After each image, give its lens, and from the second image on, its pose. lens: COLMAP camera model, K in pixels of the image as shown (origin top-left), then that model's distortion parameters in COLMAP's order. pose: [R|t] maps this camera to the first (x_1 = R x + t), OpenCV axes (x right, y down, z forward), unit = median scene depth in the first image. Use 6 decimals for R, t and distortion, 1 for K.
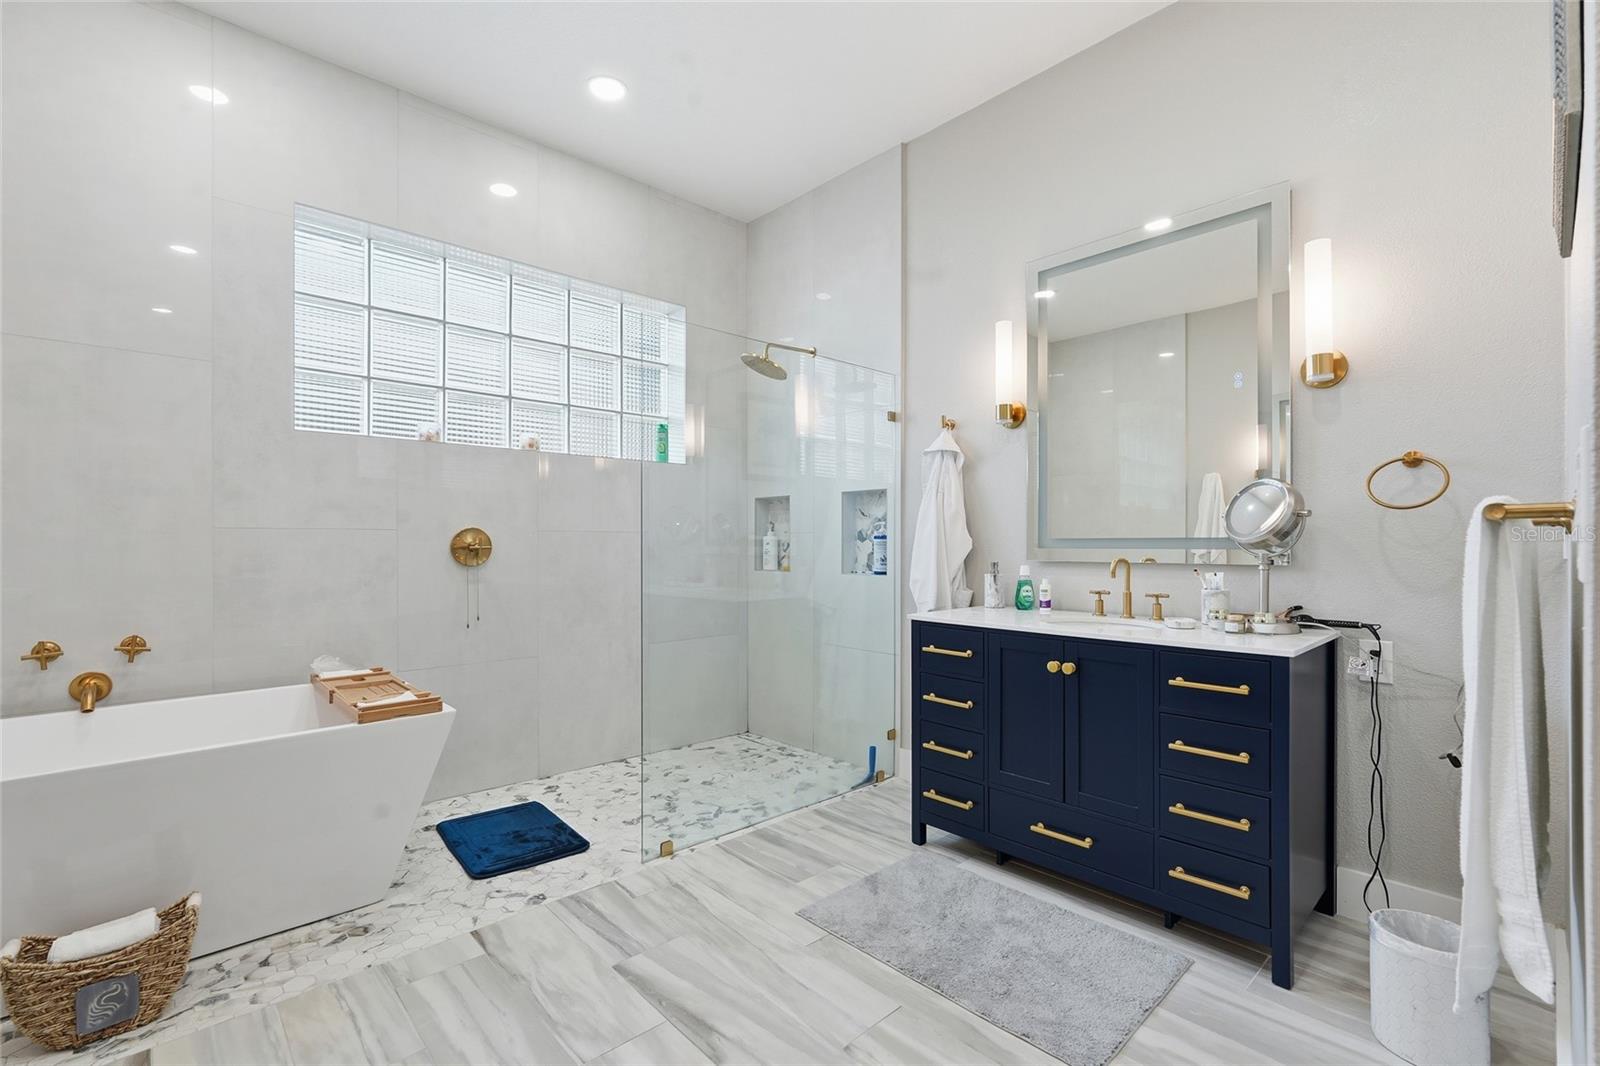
lens RADIAL K [[711.5, 0, 804.1], [0, 711.5, 534.3], [0, 0, 1]] dist [-0.002461, 0.000470]
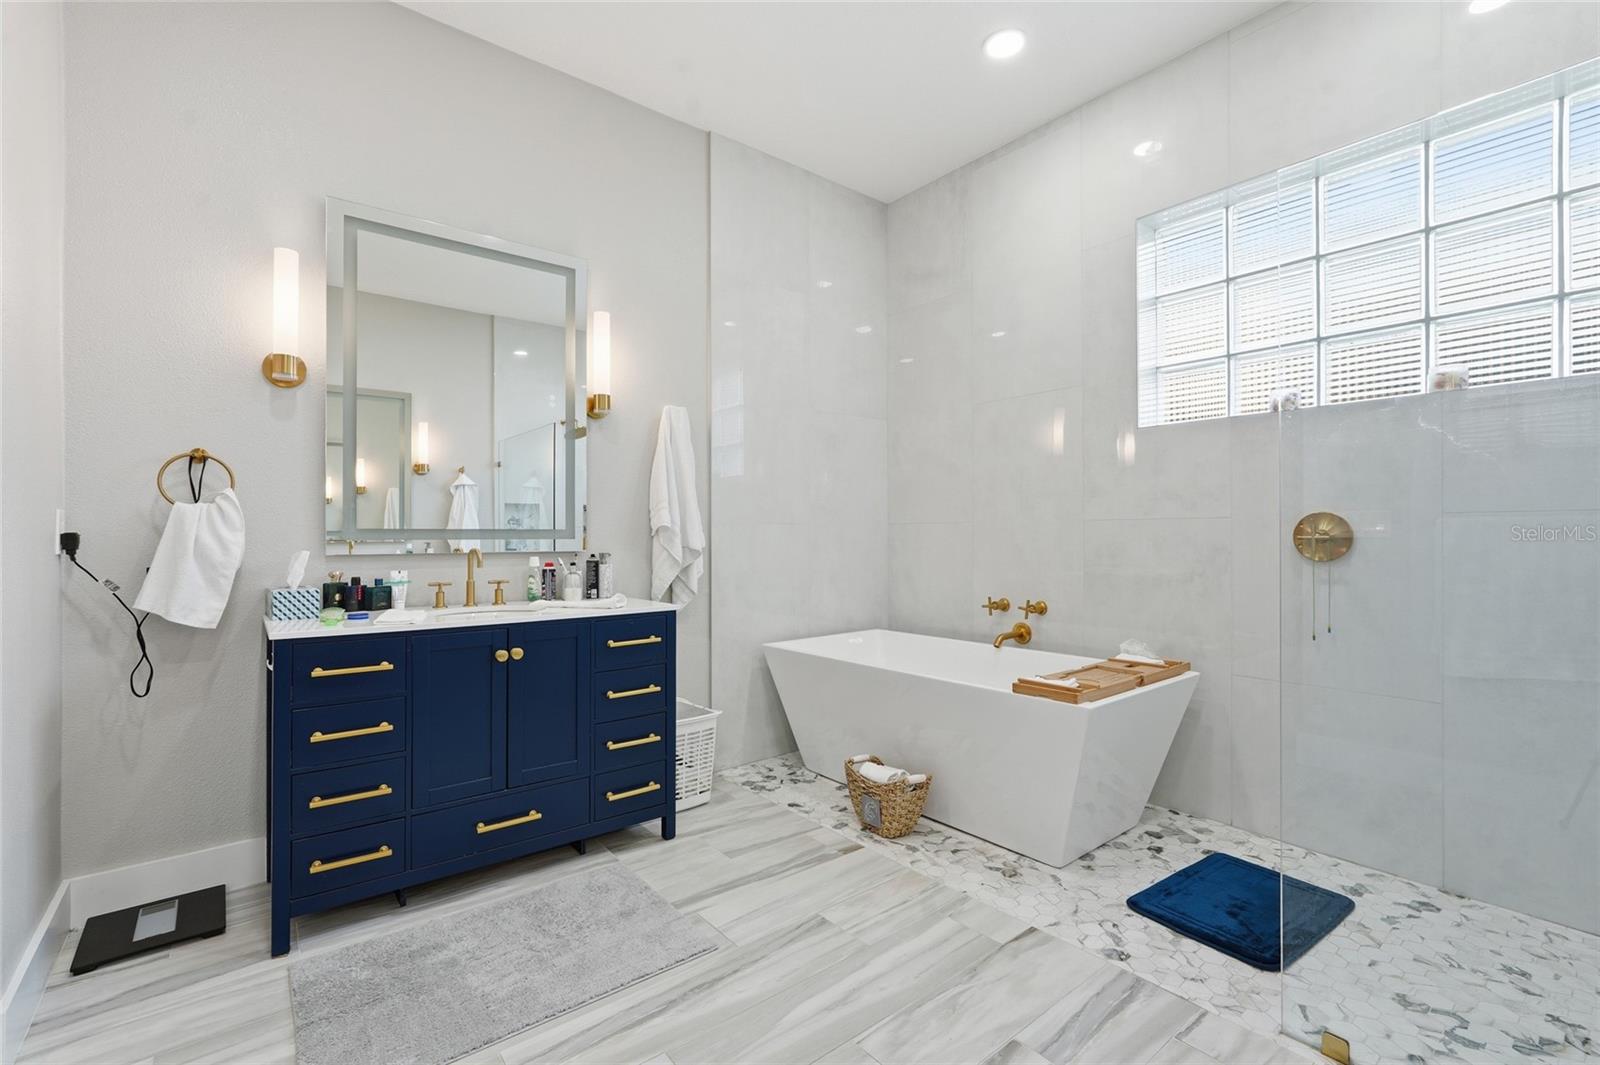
lens RADIAL K [[711.5, 0, 804.1], [0, 711.5, 533.8], [0, 0, 1]] dist [-0.002461, 0.000470]
pose [[-0.074403, -0.004801, -0.997217, 0.468956], [0.011632, 0.999916, -0.005682, 0.016542], [0.997160, -0.012022, -0.074341, 0.669808]]
